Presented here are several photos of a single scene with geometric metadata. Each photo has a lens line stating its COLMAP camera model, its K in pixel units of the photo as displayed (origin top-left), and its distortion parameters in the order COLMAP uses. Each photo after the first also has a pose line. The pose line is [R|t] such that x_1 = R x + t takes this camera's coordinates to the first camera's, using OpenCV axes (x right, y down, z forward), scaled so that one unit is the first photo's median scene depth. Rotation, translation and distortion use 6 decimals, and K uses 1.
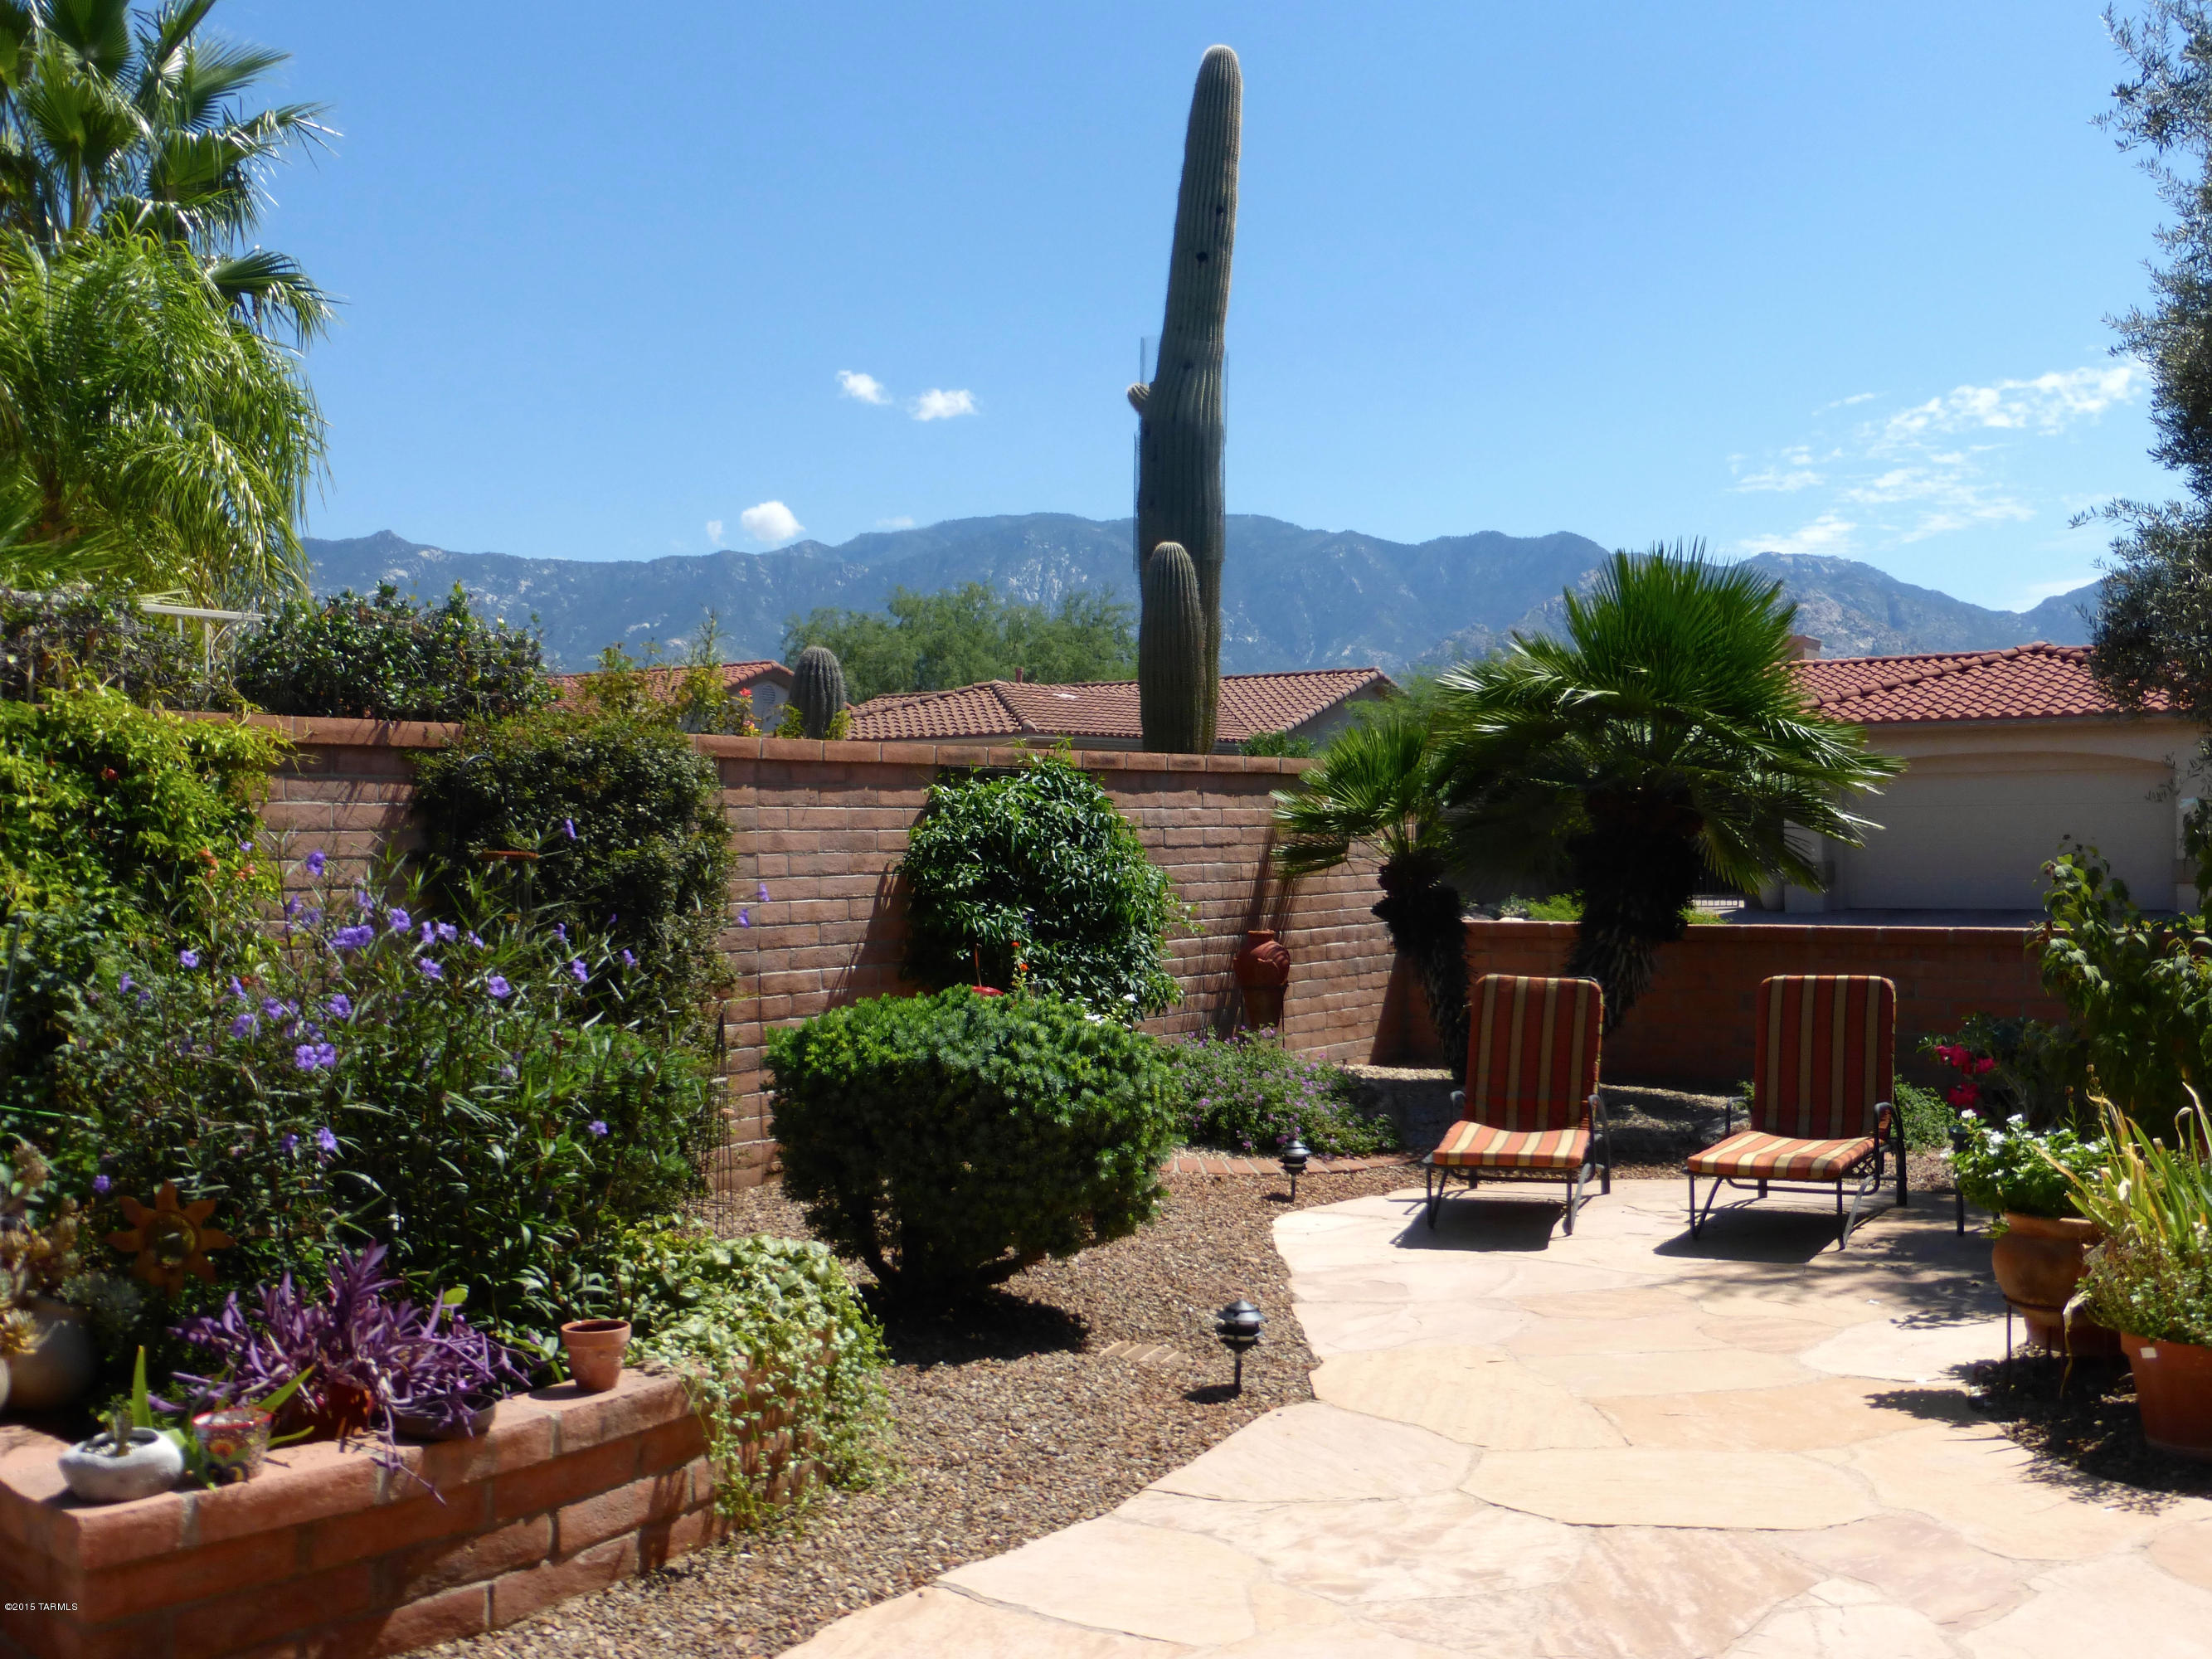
lens RADIAL K [[2273.6, 0, 1106.0], [0, 2273.6, 829.5], [0, 0, 1]] dist [-0.011955, 0.014025]
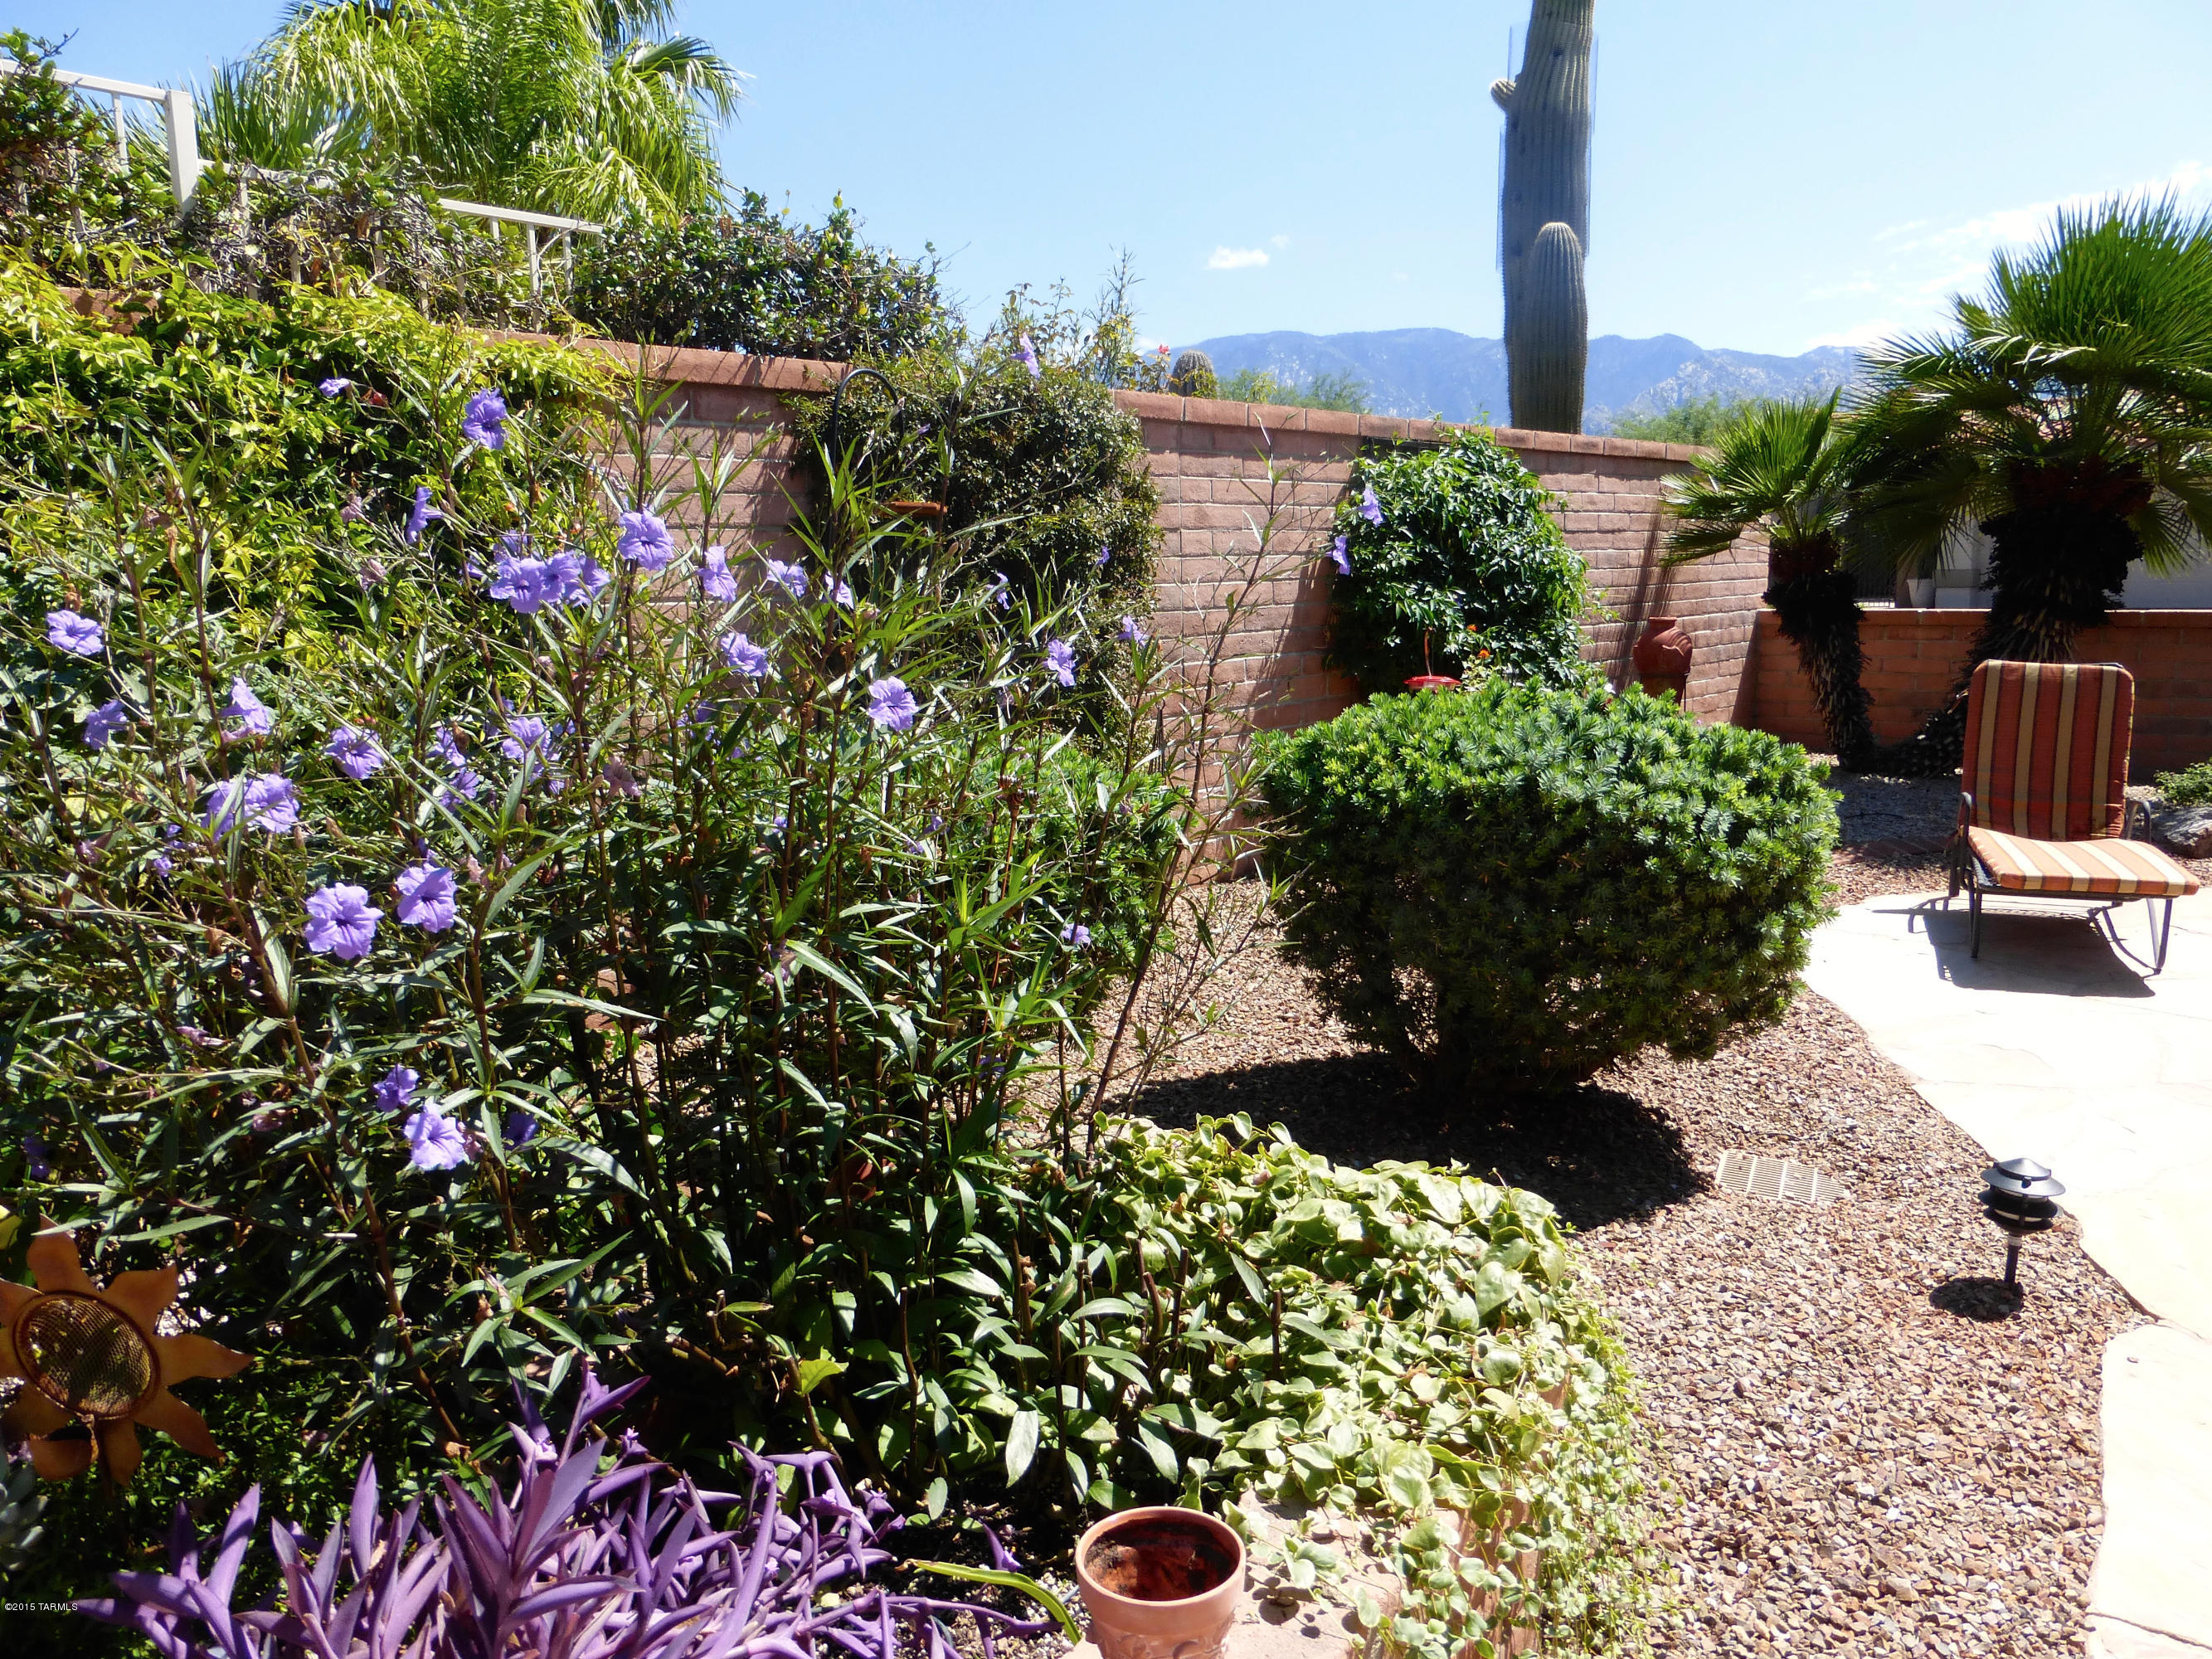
lens RADIAL K [[1596.4, 0, 1106.0], [0, 1596.4, 829.5], [0, 0, 1]] dist [-0.043591, 0.000544]
pose [[0.990318, 0.005686, -0.138699, -0.108859], [0.017306, 0.986309, 0.163995, 0.027279], [0.137733, -0.164808, 0.976662, 0.416735]]
